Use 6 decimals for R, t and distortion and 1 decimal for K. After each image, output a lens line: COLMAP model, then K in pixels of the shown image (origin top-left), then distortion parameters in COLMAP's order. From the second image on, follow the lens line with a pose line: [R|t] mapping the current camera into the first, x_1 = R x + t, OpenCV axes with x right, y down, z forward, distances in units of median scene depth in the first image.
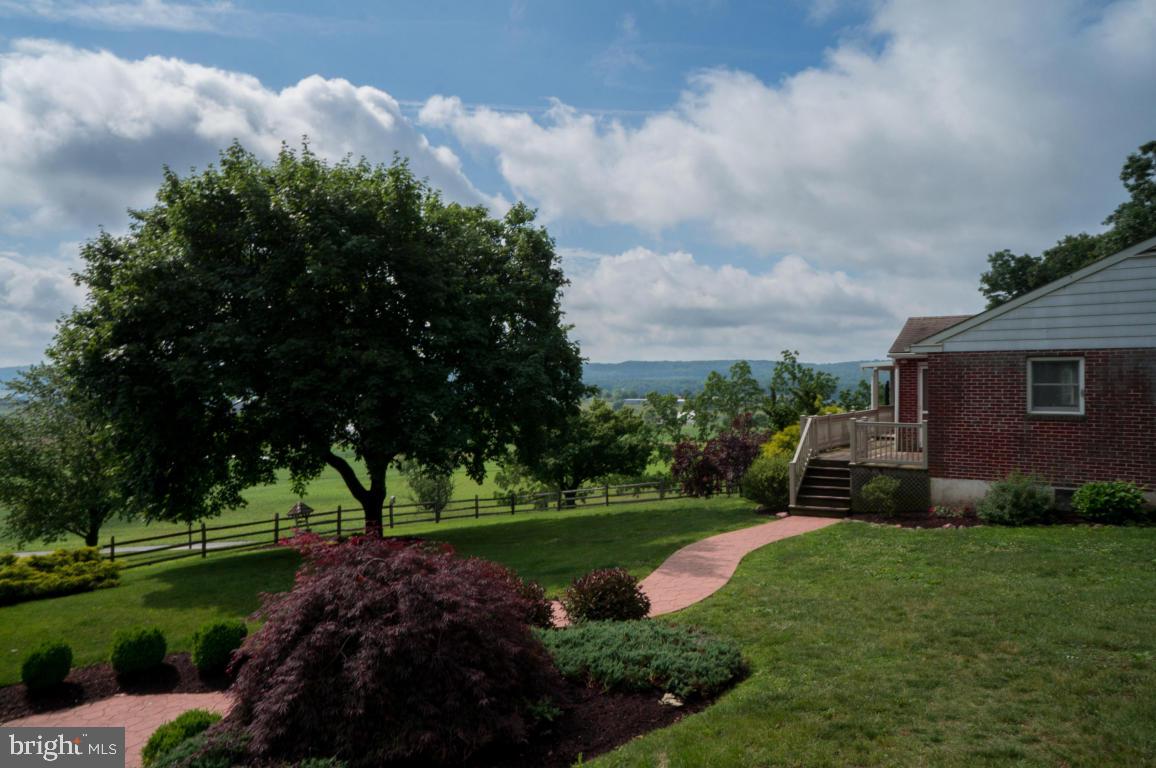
lens RADIAL K [[791.2, 0, 578.0], [0, 791.2, 384.0], [0, 0, 1]] dist [-0.060538, 0.095065]
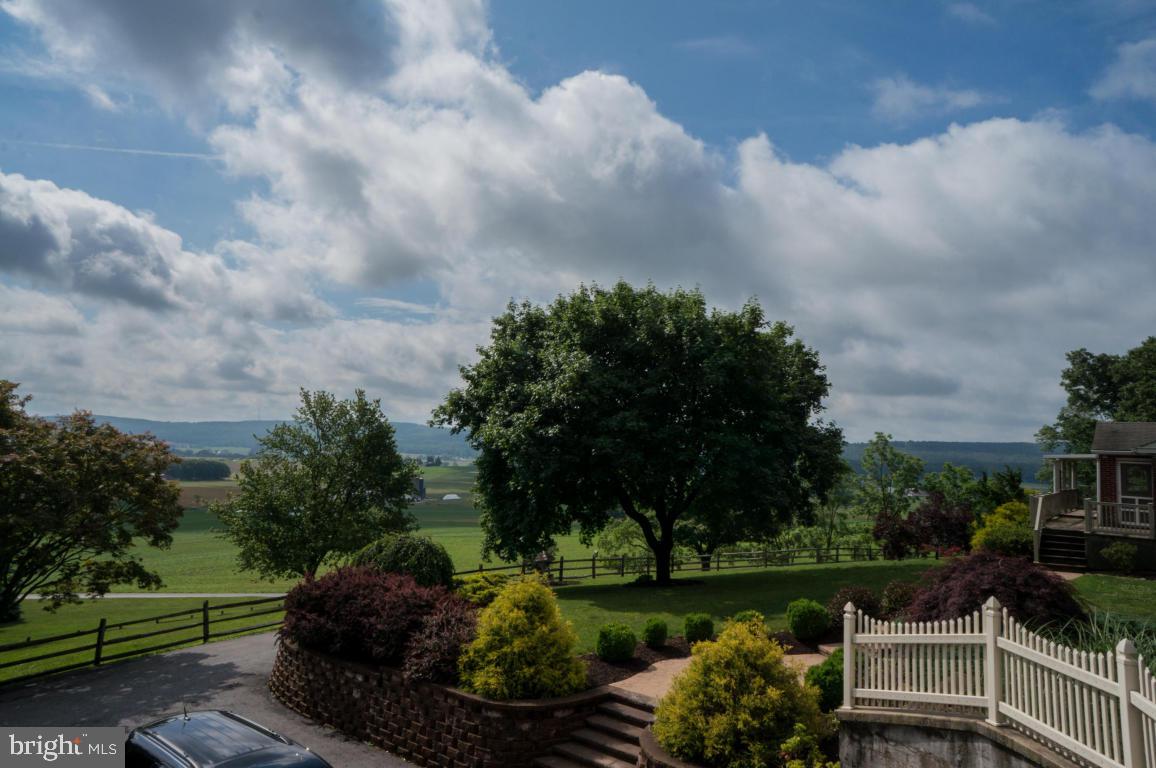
lens RADIAL K [[791.2, 0, 578.0], [0, 791.2, 384.0], [0, 0, 1]] dist [-0.060538, 0.095065]
pose [[0.998922, 0.036579, -0.028583, -0.123495], [-0.038935, 0.995468, -0.086766, -0.000517], [0.025279, 0.087786, 0.995819, -0.097132]]
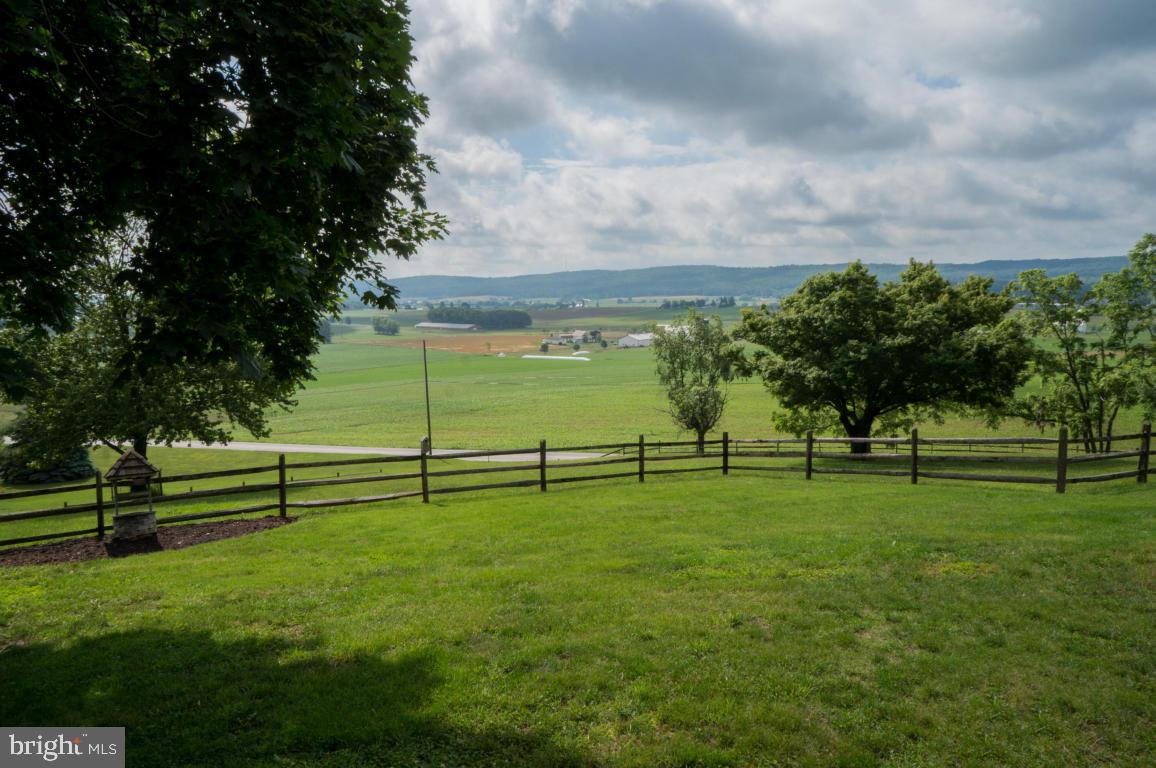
lens RADIAL K [[791.2, 0, 578.0], [0, 791.2, 384.0], [0, 0, 1]] dist [-0.060538, 0.095065]
pose [[0.915224, 0.040693, -0.400884, 0.036333], [0.007688, 0.992943, 0.118344, 0.044986], [0.402871, -0.111393, 0.908453, 0.500883]]
